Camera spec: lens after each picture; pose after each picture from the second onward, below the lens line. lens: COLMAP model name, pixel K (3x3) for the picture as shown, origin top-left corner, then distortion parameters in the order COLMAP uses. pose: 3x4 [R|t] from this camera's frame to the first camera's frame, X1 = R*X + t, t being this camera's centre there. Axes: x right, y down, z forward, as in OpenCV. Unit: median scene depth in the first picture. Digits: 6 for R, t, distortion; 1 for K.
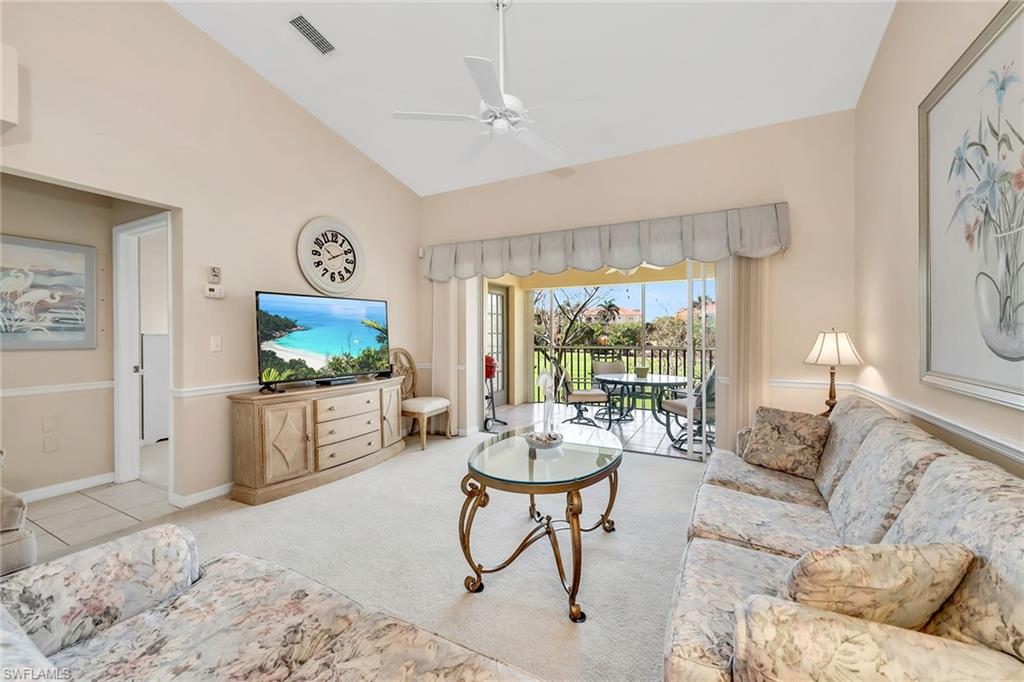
lens RADIAL K [[408.7, 0, 517.6], [0, 408.7, 338.6], [0, 0, 1]] dist [-0.002550, -0.000024]
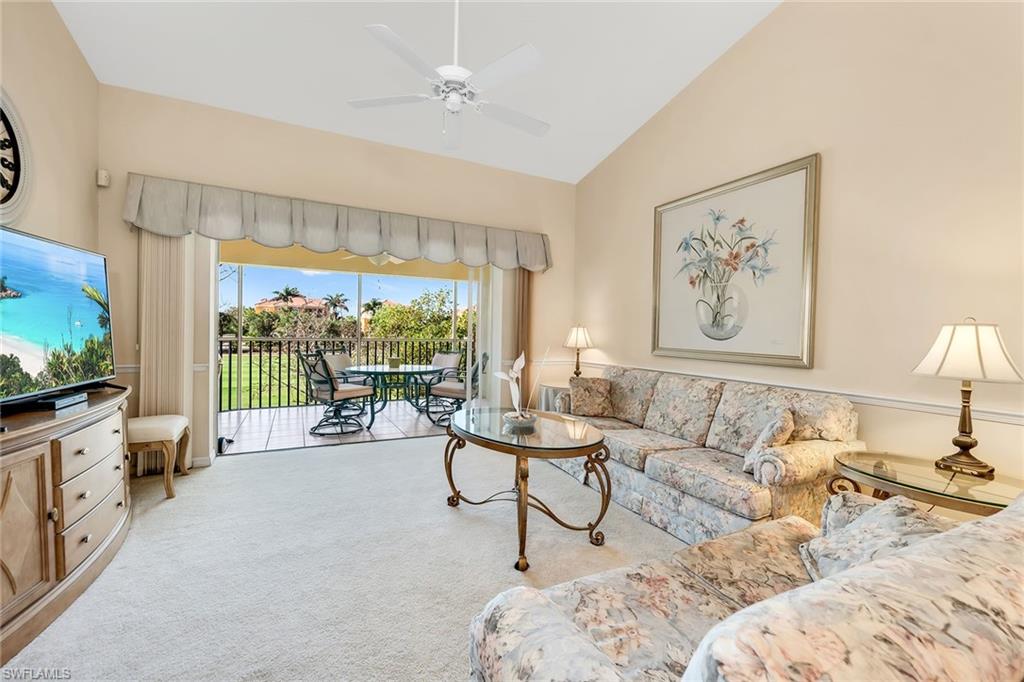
lens RADIAL K [[408.7, 0, 517.6], [0, 408.7, 338.6], [0, 0, 1]] dist [-0.002550, -0.000024]
pose [[0.584790, 0.000783, 0.811184, -0.568772], [-0.011922, 0.999900, 0.007630, 0.017577], [-0.811097, -0.014133, 0.584741, 0.249973]]
